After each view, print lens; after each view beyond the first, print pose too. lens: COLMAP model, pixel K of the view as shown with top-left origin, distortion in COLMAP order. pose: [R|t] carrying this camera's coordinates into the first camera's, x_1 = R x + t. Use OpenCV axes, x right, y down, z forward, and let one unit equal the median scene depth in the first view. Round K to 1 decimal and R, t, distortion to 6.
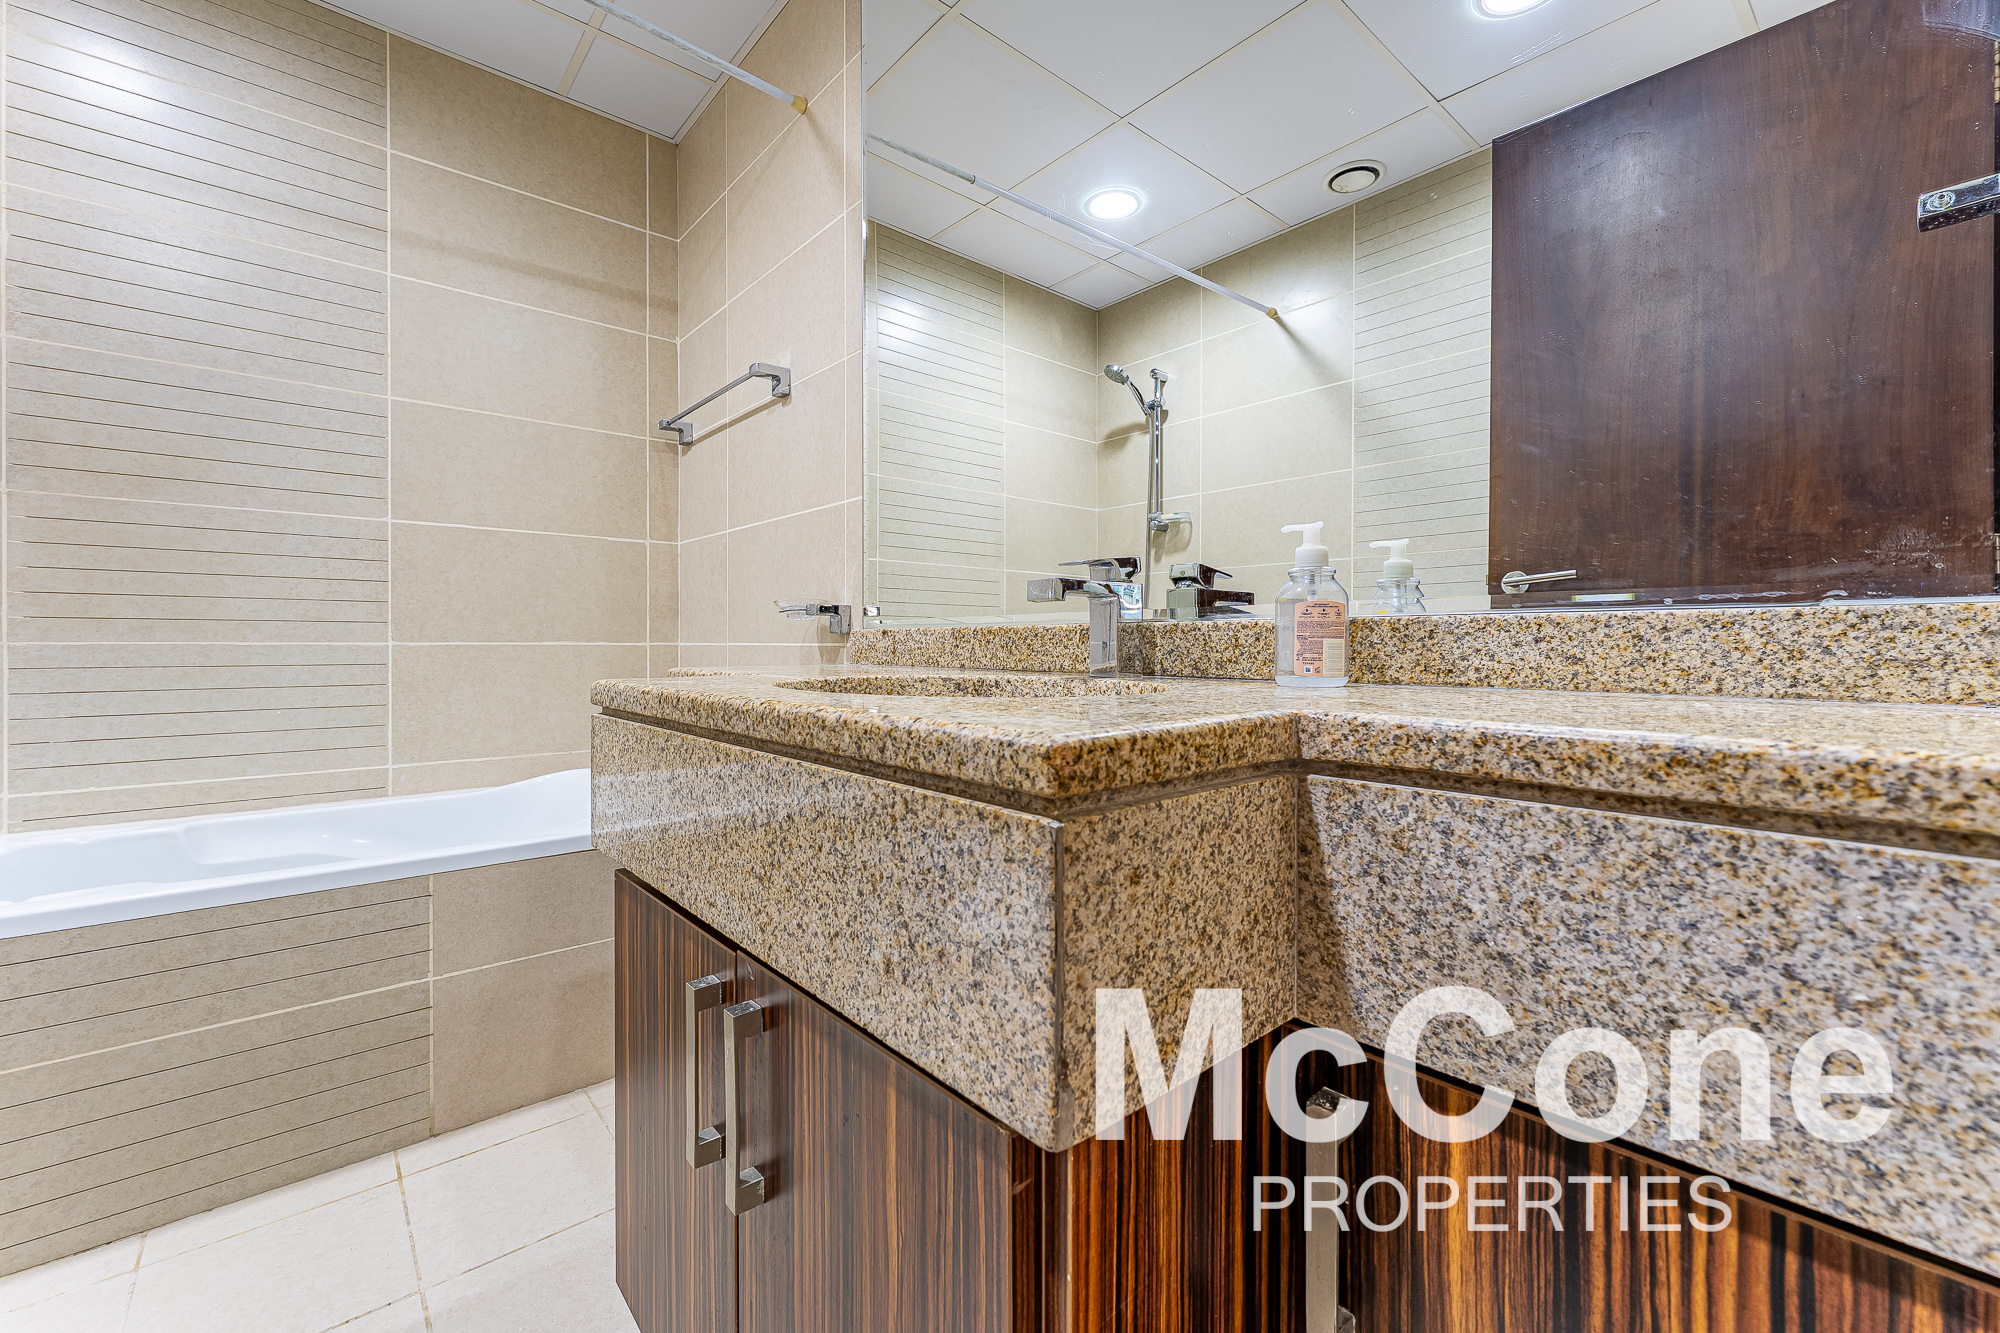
lens RADIAL K [[819.6, 0, 983.9], [0, 819.6, 656.7], [0, 0, 1]] dist [0.000500, 0.000132]
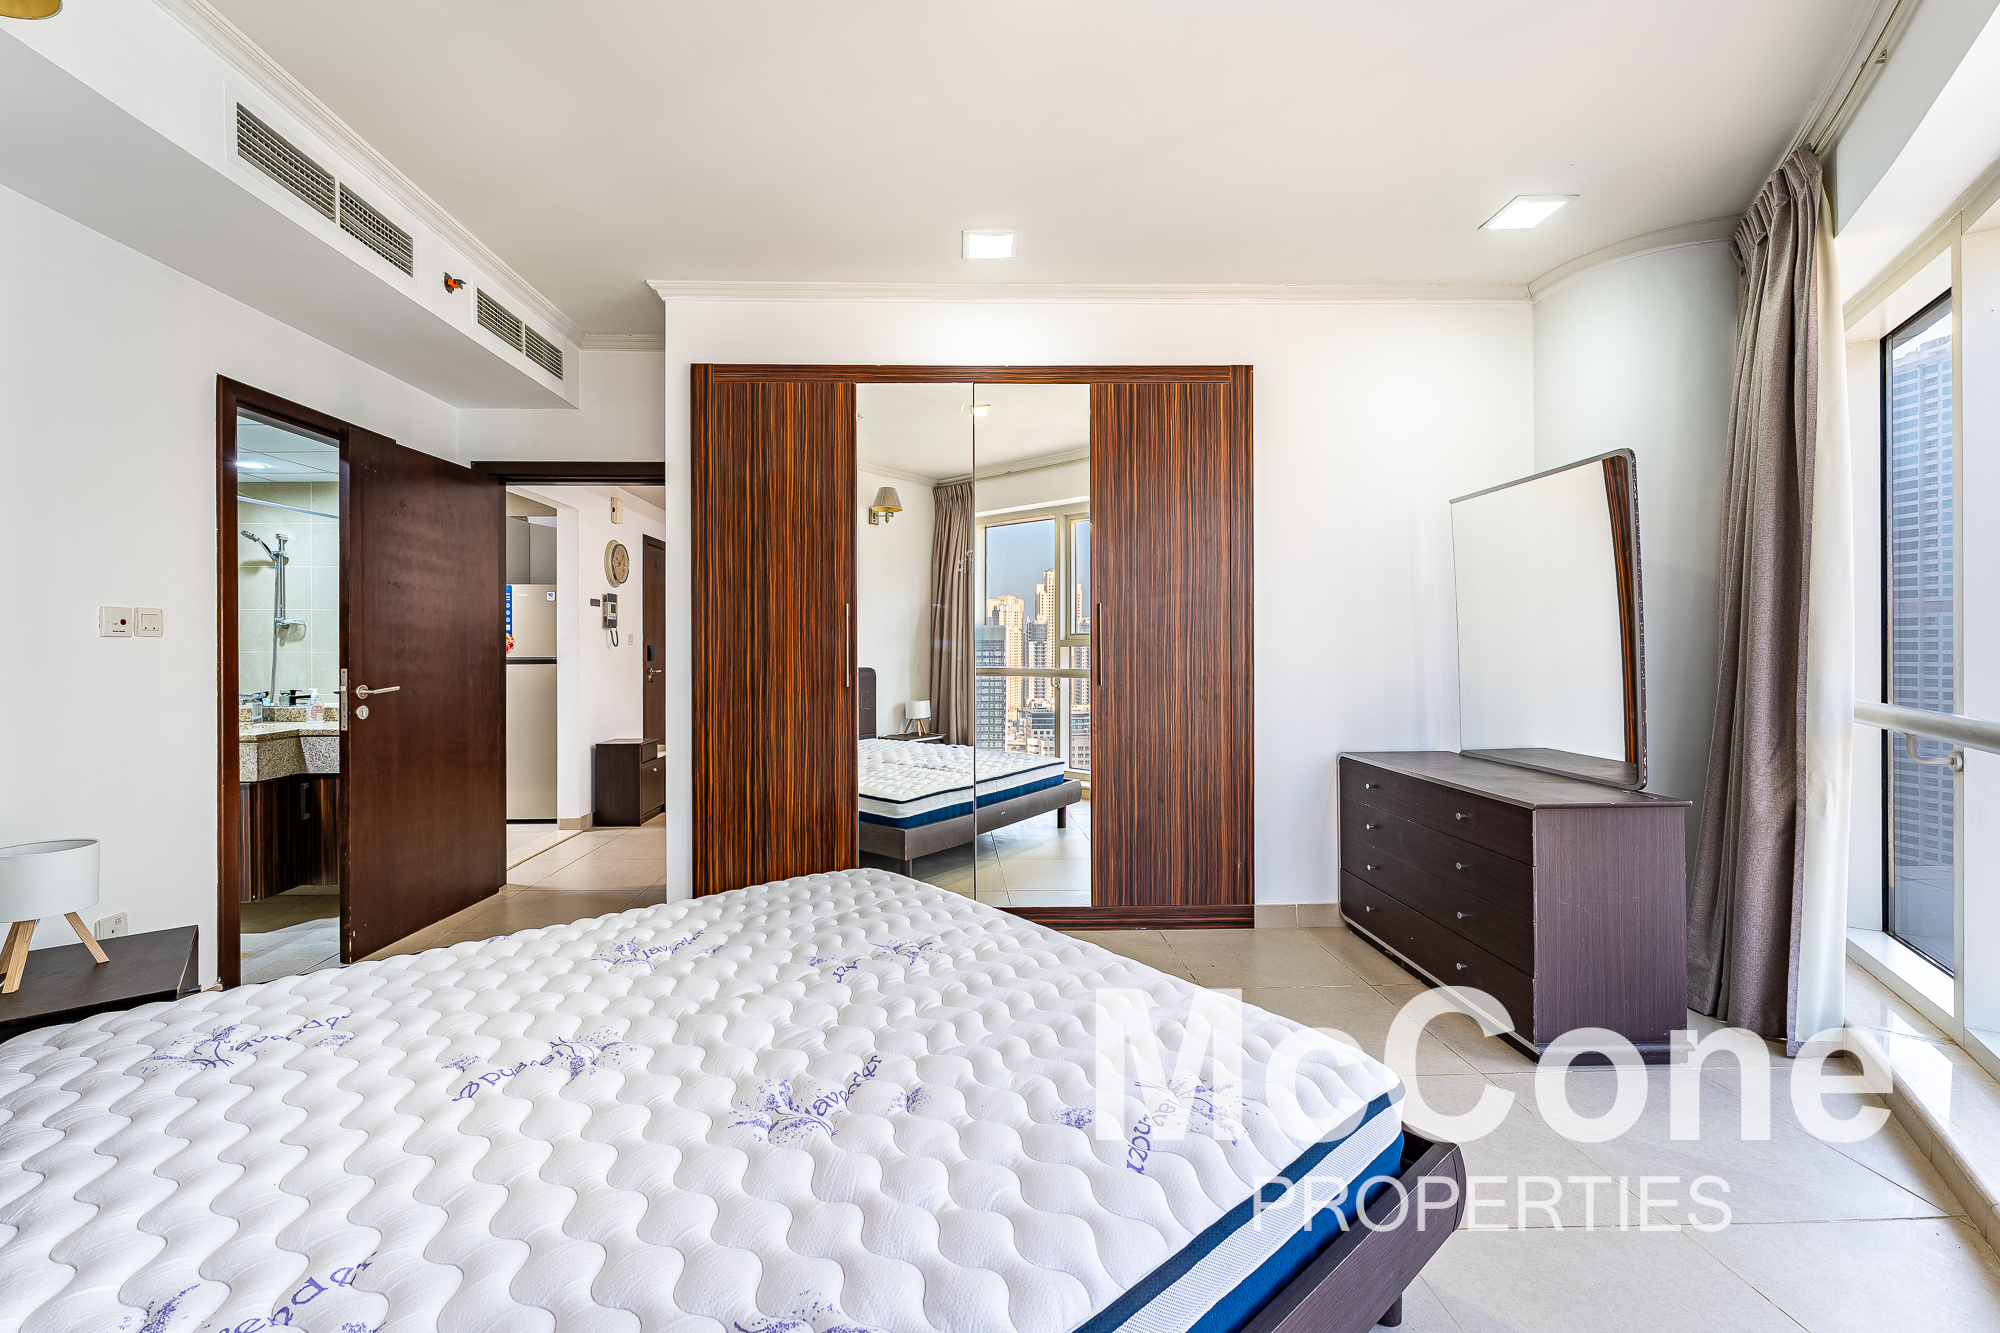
lens RADIAL K [[819.6, 0, 983.9], [0, 819.6, 656.7], [0, 0, 1]] dist [0.000500, 0.000132]
pose [[0.617900, -0.009048, 0.786205, -0.195046], [0.010244, 0.999942, 0.003457, -0.066522], [-0.786190, 0.005917, 0.617956, -1.029235]]
